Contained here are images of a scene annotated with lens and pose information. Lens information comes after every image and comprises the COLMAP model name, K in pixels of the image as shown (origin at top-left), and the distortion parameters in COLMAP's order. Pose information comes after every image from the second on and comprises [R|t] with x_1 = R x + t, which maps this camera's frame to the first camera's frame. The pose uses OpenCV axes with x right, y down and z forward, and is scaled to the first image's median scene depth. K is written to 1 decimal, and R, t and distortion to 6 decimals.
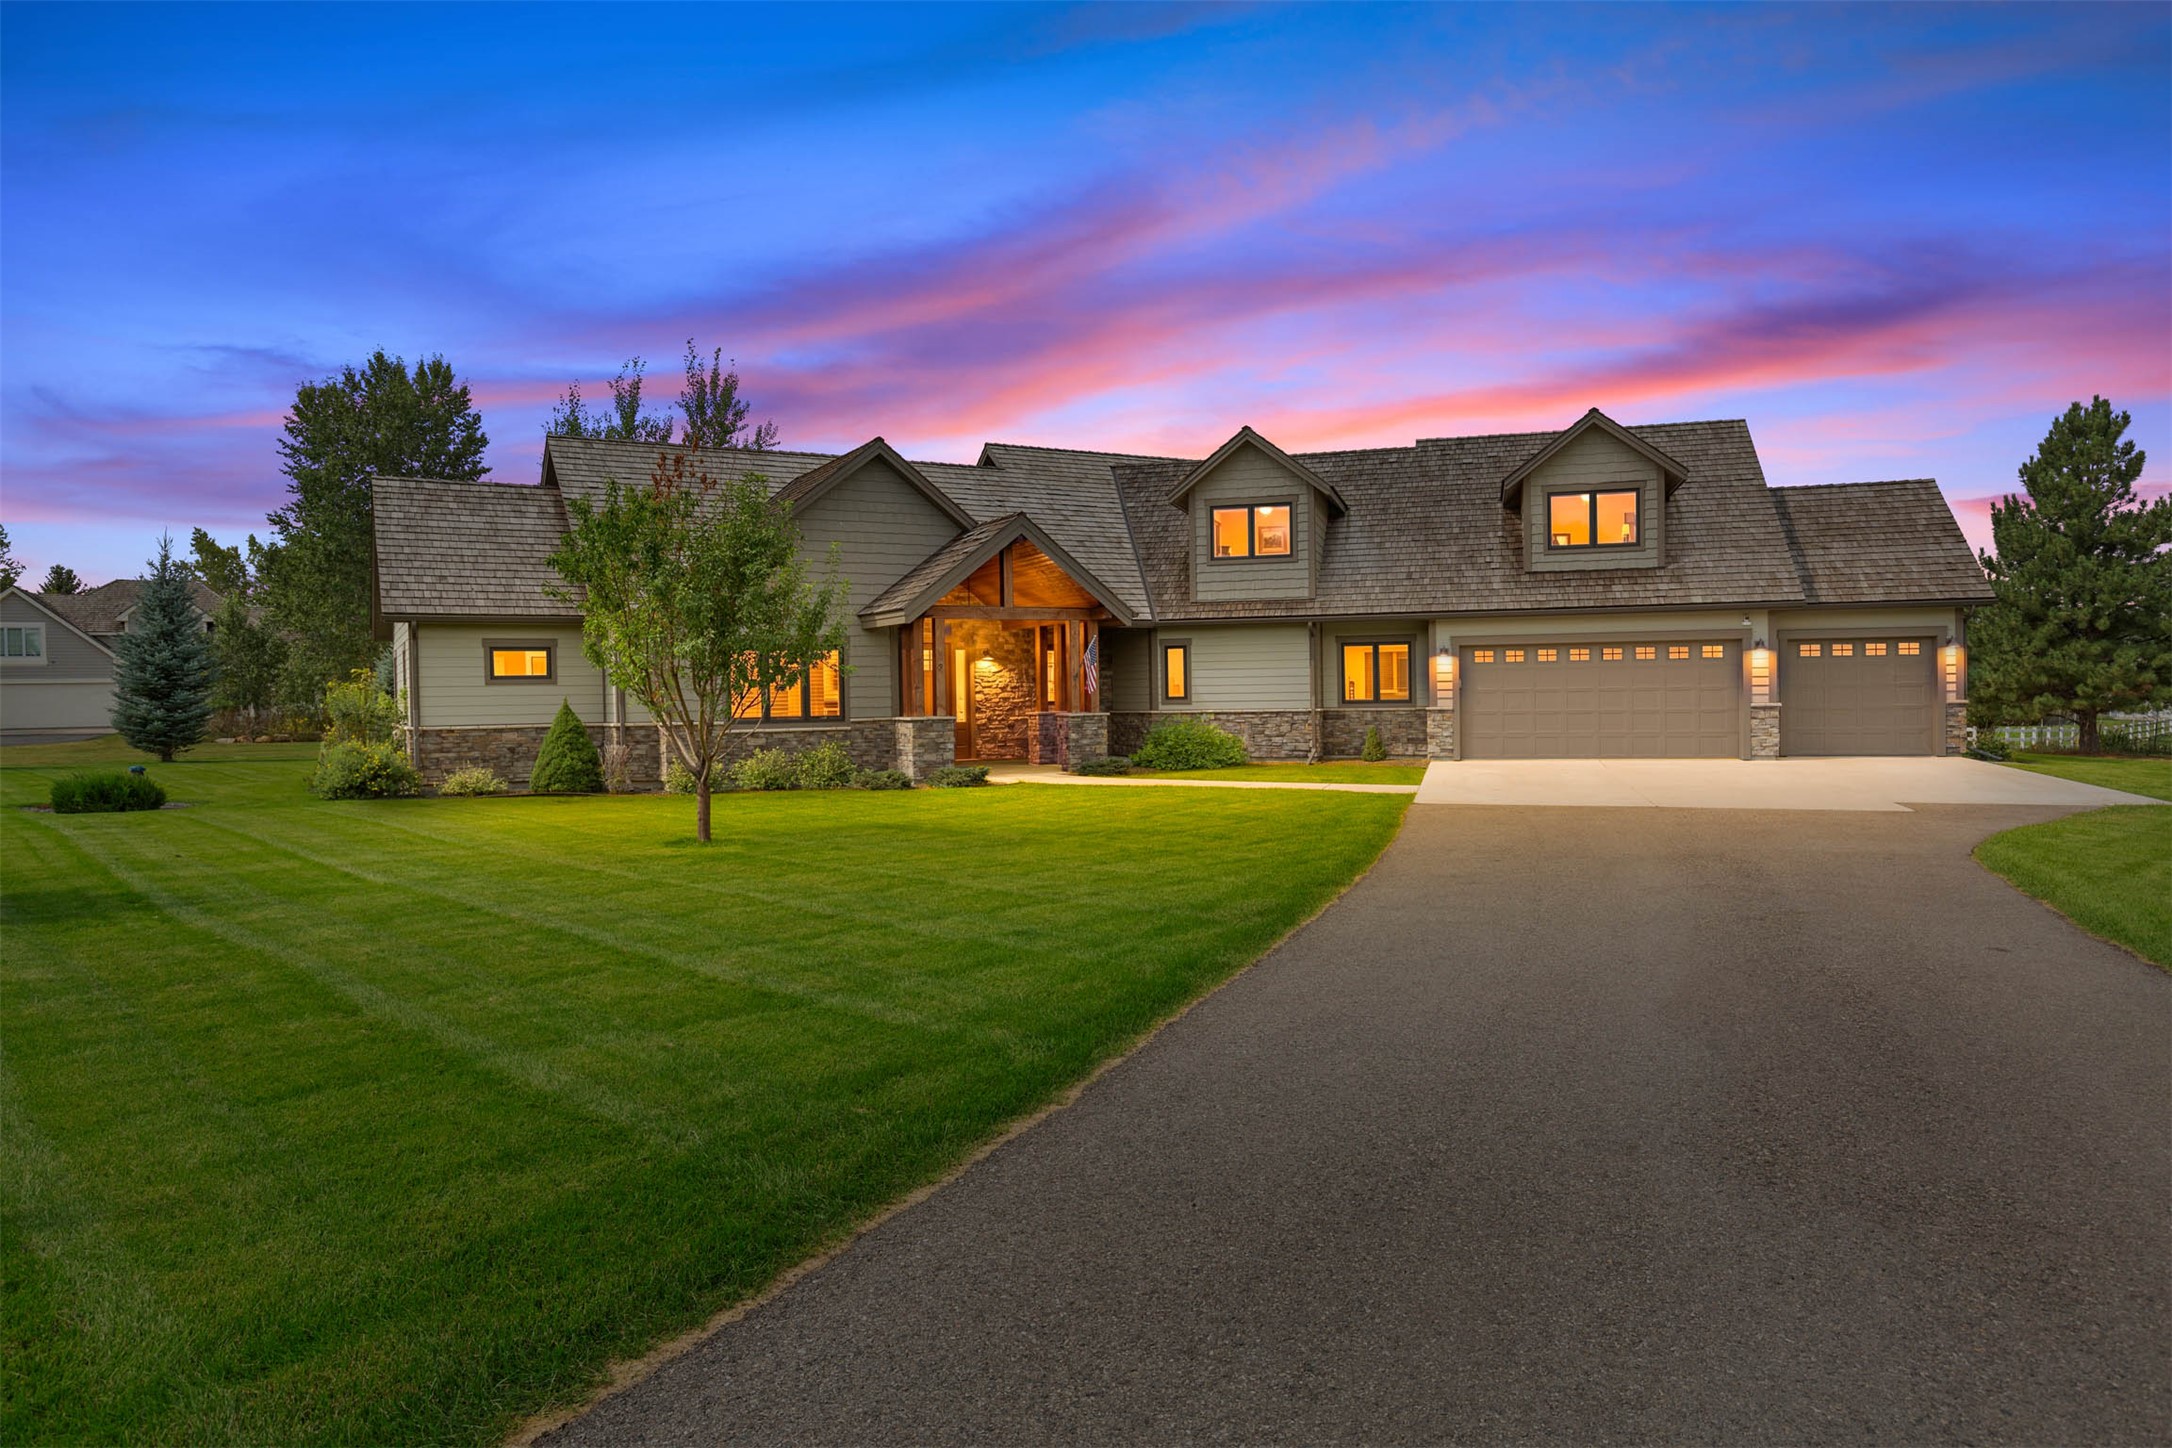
lens RADIAL K [[1392.8, 0, 1084.6], [0, 1392.8, 712.9], [0, 0, 1]] dist [0.001181, 0.001236]
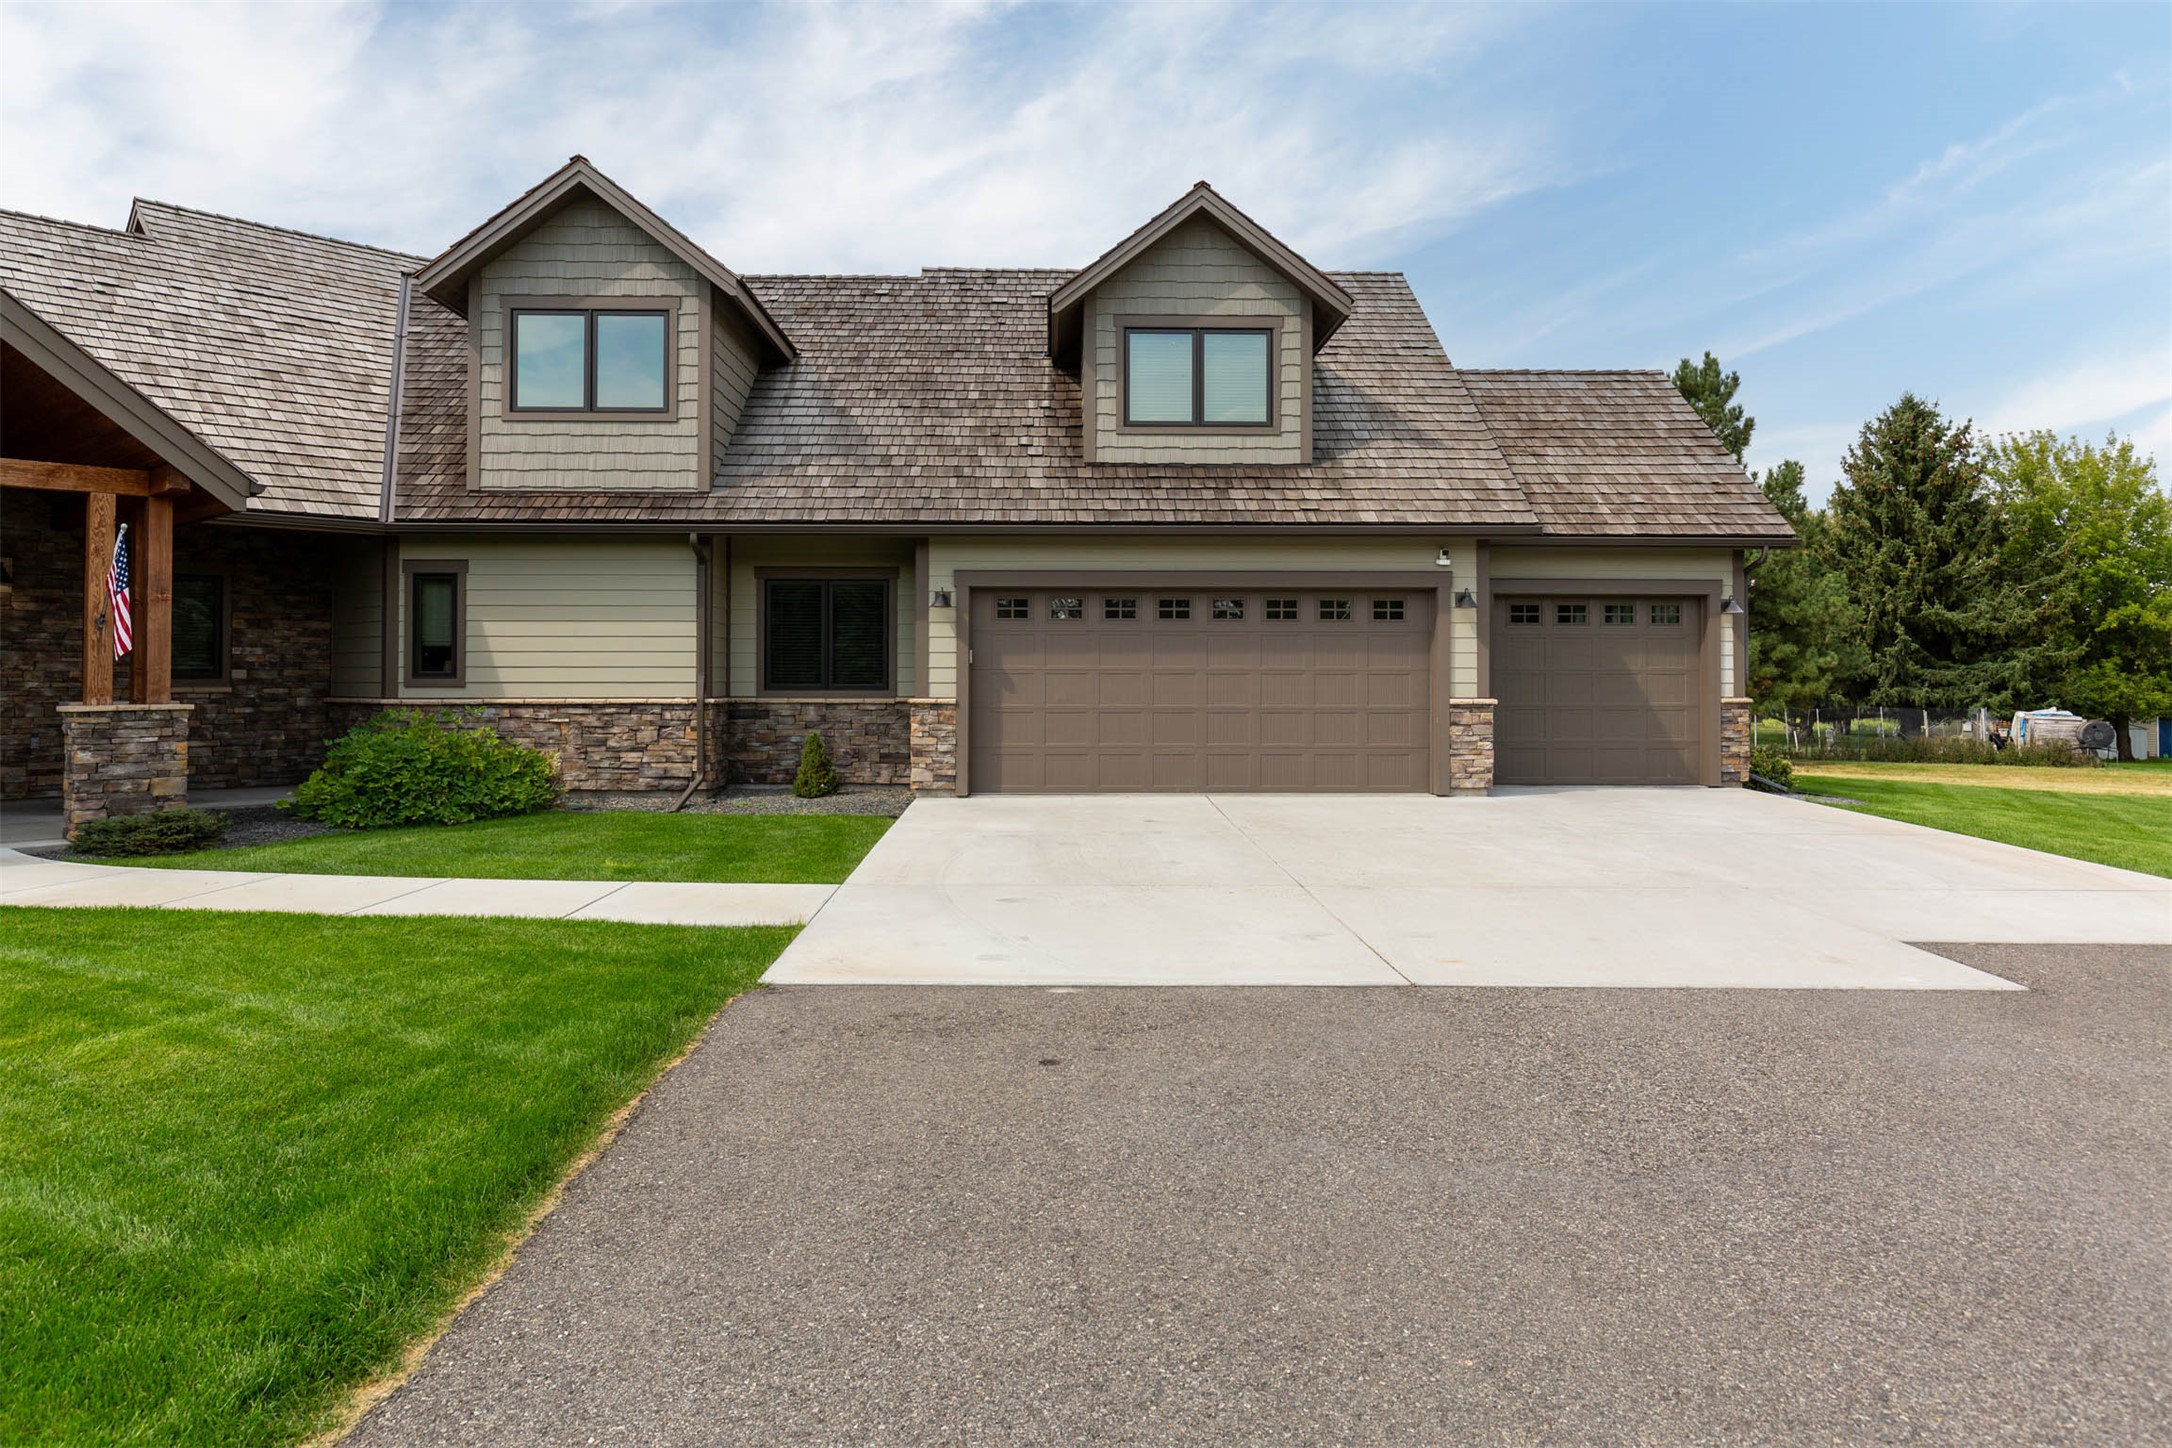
lens RADIAL K [[1377.8, 0, 1058.8], [0, 1377.8, 635.8], [0, 0, 1]] dist [0.011625, 0.001329]
pose [[0.960363, 0.024020, 0.277714, 0.148720], [-0.011747, 0.998883, -0.045774, -0.004515], [-0.278504, 0.040698, 0.959573, 0.457785]]
